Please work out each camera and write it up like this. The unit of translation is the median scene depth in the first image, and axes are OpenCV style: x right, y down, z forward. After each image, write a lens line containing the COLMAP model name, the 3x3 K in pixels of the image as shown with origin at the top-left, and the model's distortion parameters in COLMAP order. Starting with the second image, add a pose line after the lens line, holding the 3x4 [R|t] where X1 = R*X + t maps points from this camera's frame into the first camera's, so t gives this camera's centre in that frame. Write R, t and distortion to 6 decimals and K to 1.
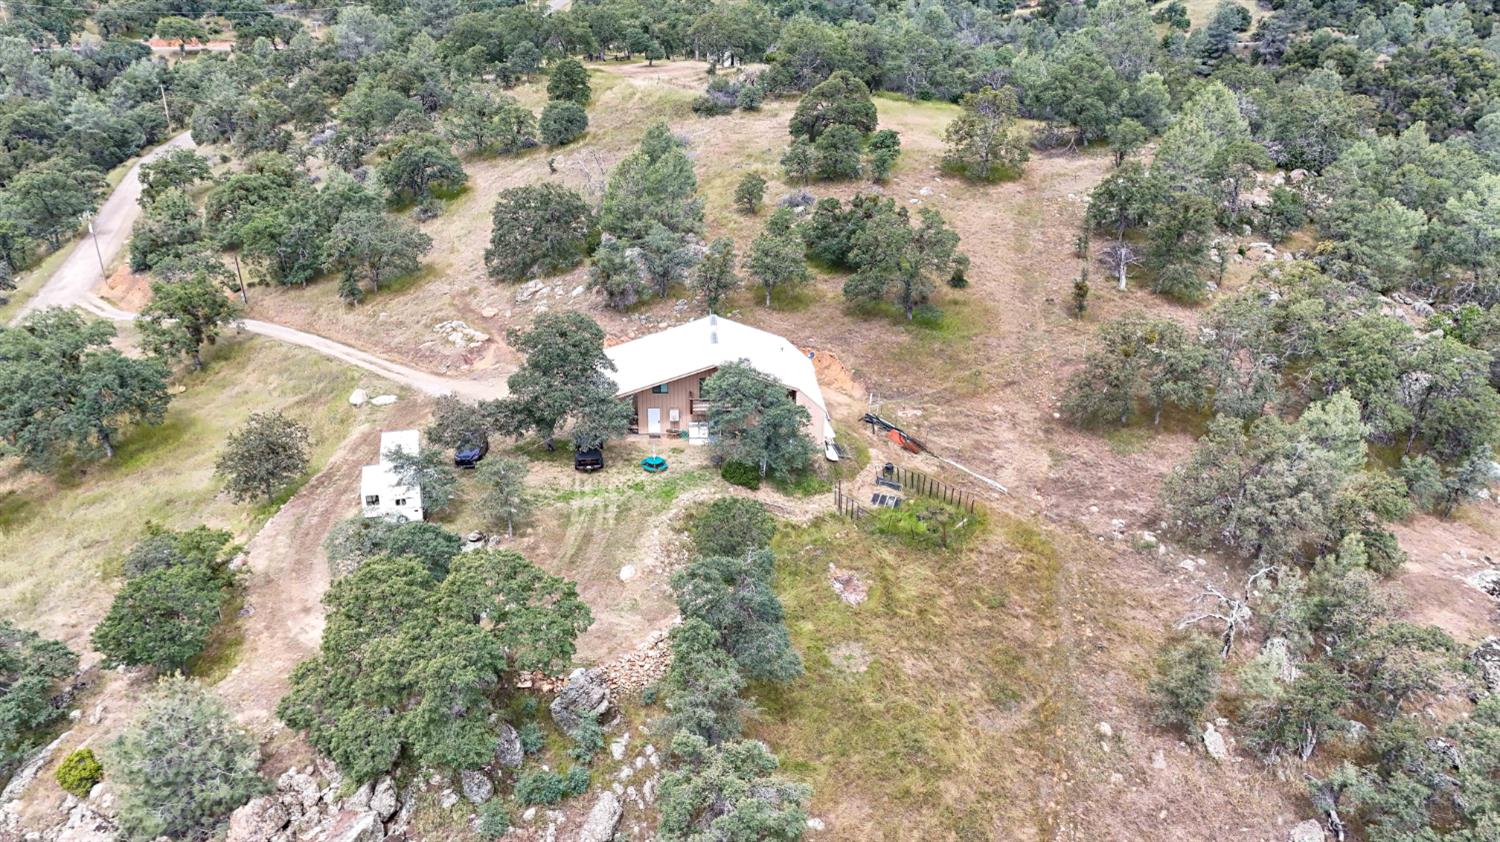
lens RADIAL K [[1093.5, 0, 749.4], [0, 1093.5, 420.7], [0, 0, 1]] dist [0.085265, -0.076803]
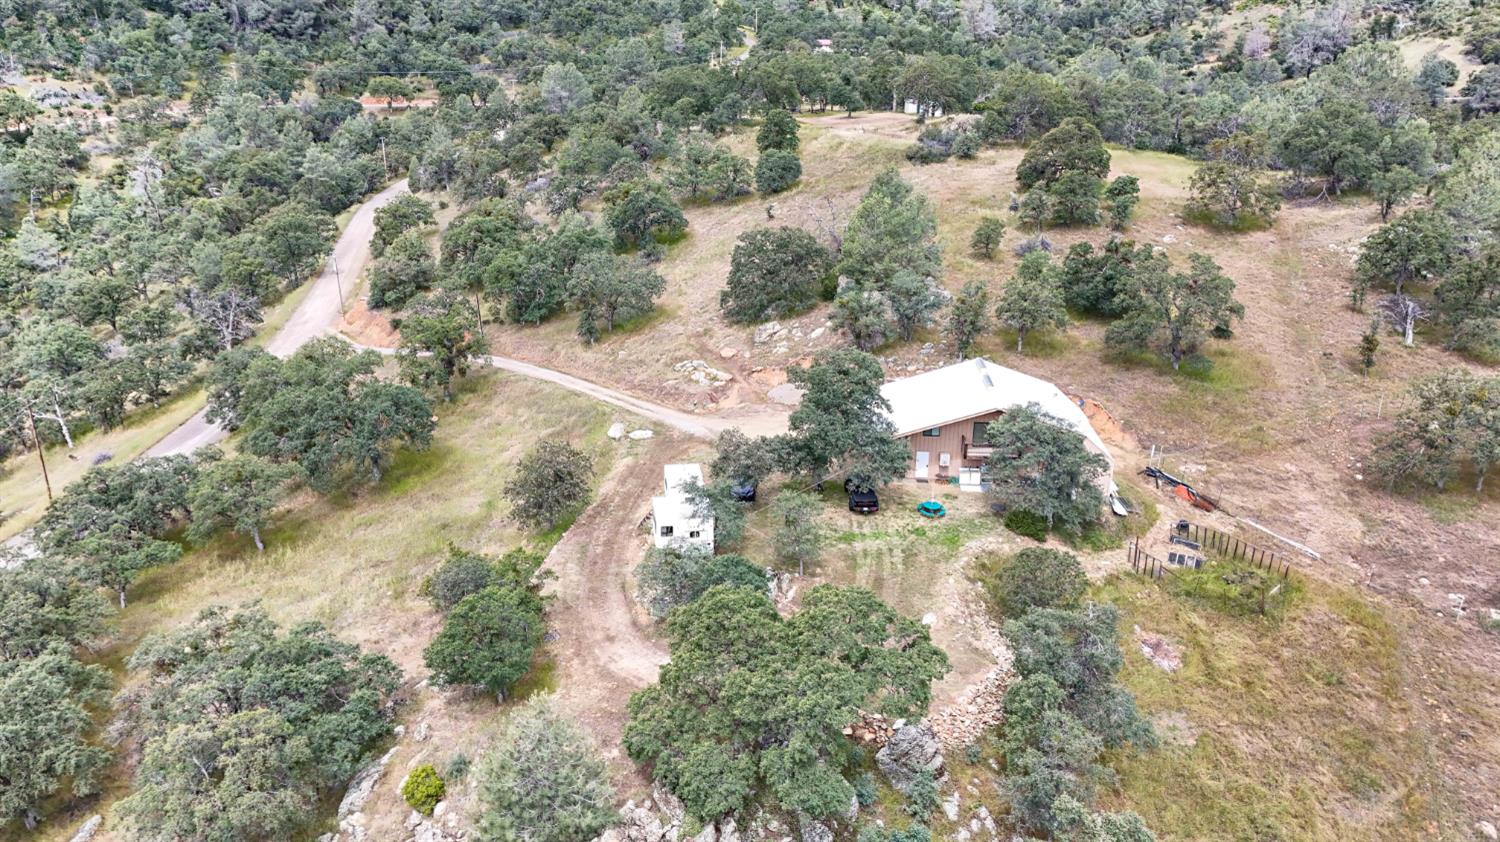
lens RADIAL K [[1093.5, 0, 748.6], [0, 1093.5, 421.1], [0, 0, 1]] dist [0.085265, -0.076803]
pose [[0.992675, 0.033760, -0.116003, -0.119605], [-0.039465, 0.998104, -0.047239, 0.012357], [0.114188, 0.051471, 0.992125, 0.018624]]
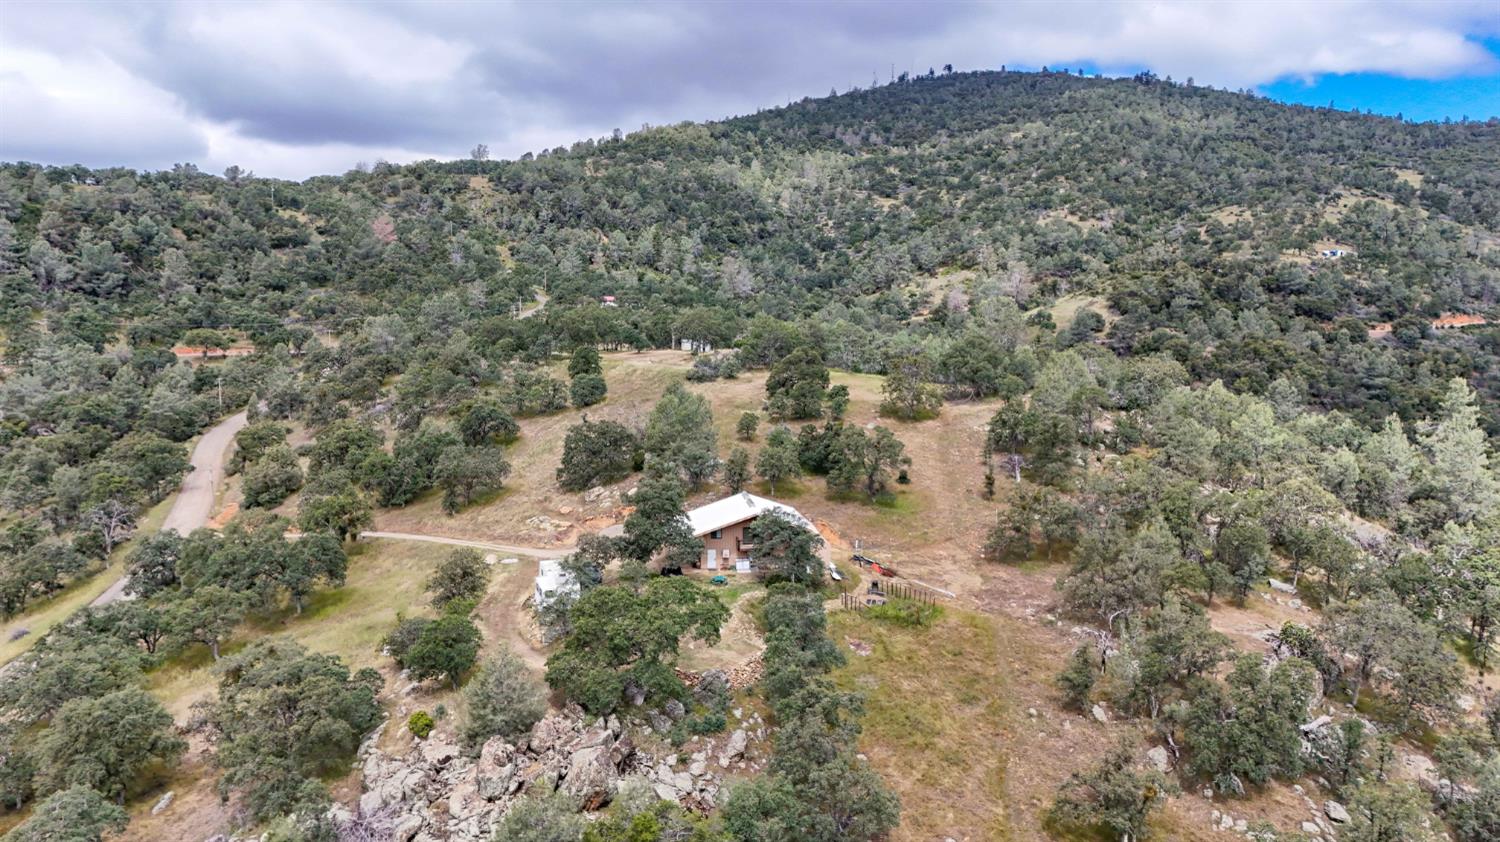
lens RADIAL K [[1093.5, 0, 749.2], [0, 1093.5, 418.0], [0, 0, 1]] dist [0.085265, -0.076803]
pose [[0.996683, -0.018305, 0.079296, -0.138241], [0.038926, 0.962914, -0.266984, 0.193955], [-0.071468, 0.269185, 0.960433, -0.415164]]
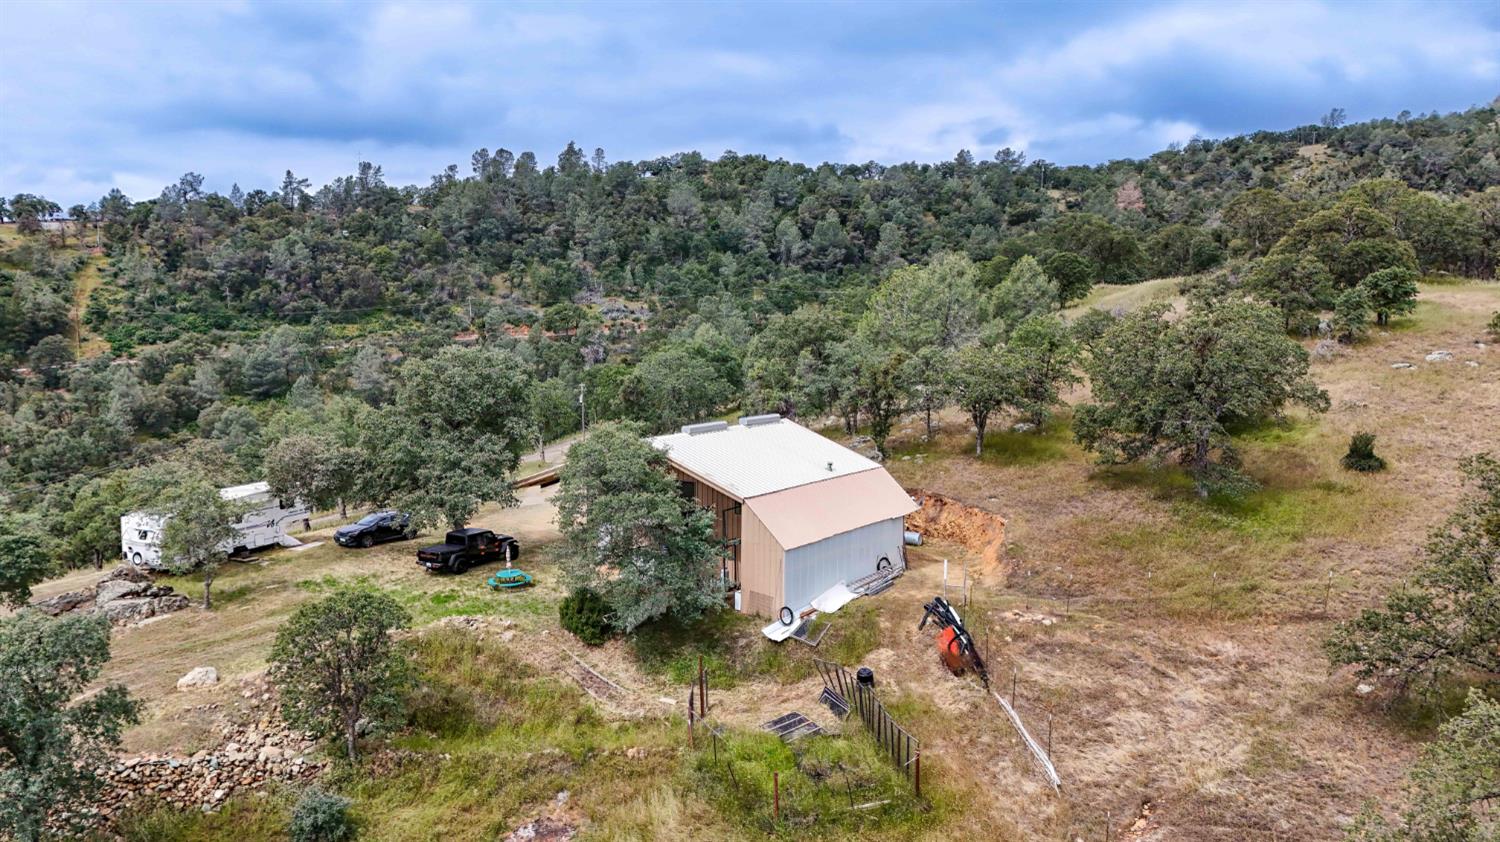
lens RADIAL K [[1093.5, 0, 749.7], [0, 1093.5, 417.7], [0, 0, 1]] dist [0.085265, -0.076803]
pose [[0.765481, 0.054612, -0.641137, 0.367059], [-0.239544, 0.948959, -0.205171, 0.041312], [0.597208, 0.310635, 0.739492, 0.502380]]
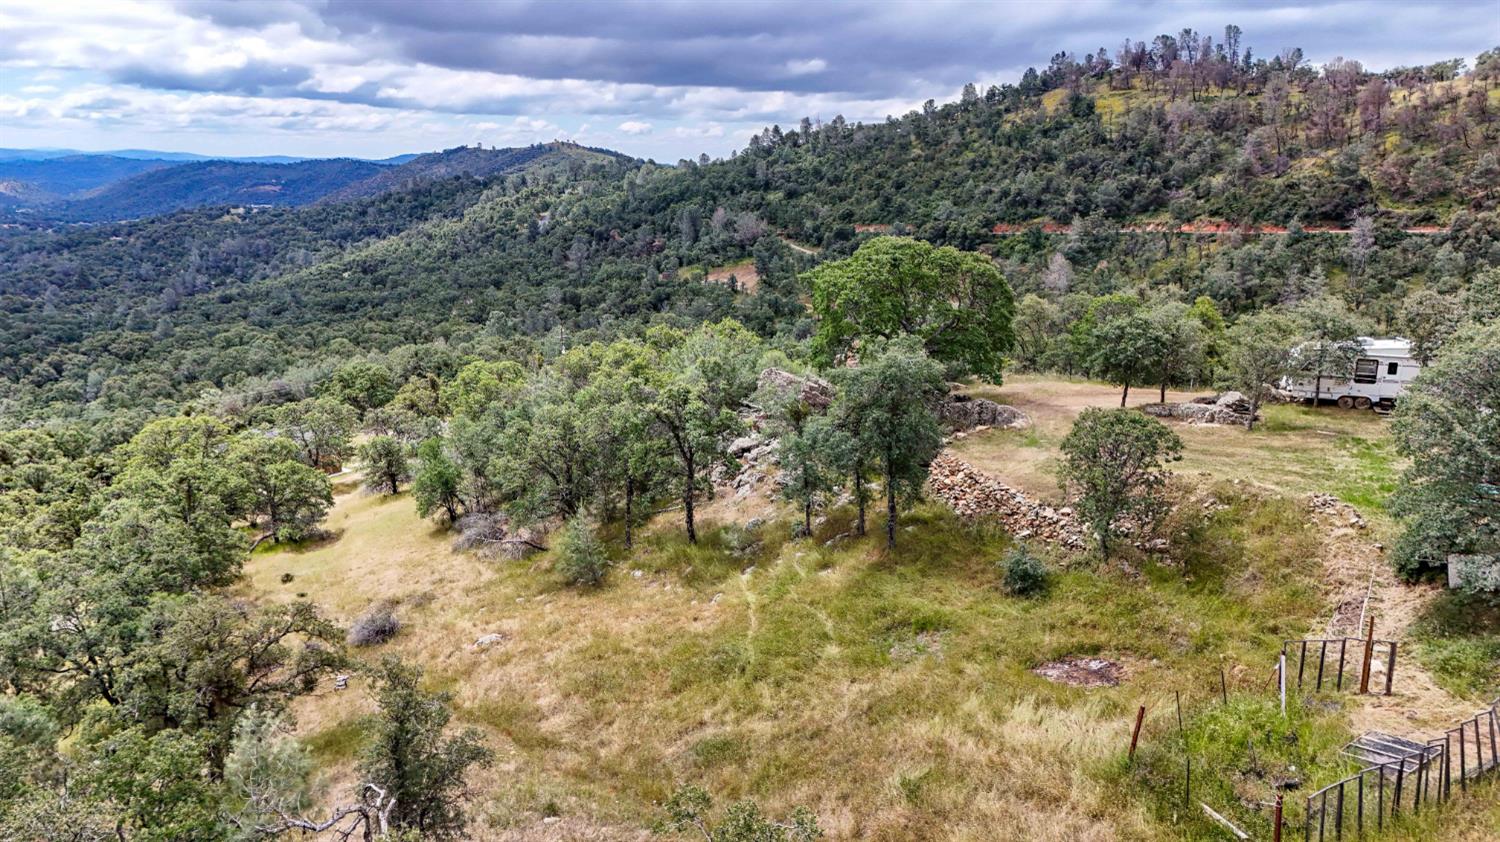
lens RADIAL K [[1093.5, 0, 749.8], [0, 1093.5, 421.5], [0, 0, 1]] dist [0.085265, -0.076803]
pose [[-0.598266, 0.178838, -0.781086, 0.437649], [-0.314989, 0.843815, 0.434463, -0.092102], [0.736790, 0.505958, -0.448494, 0.834605]]
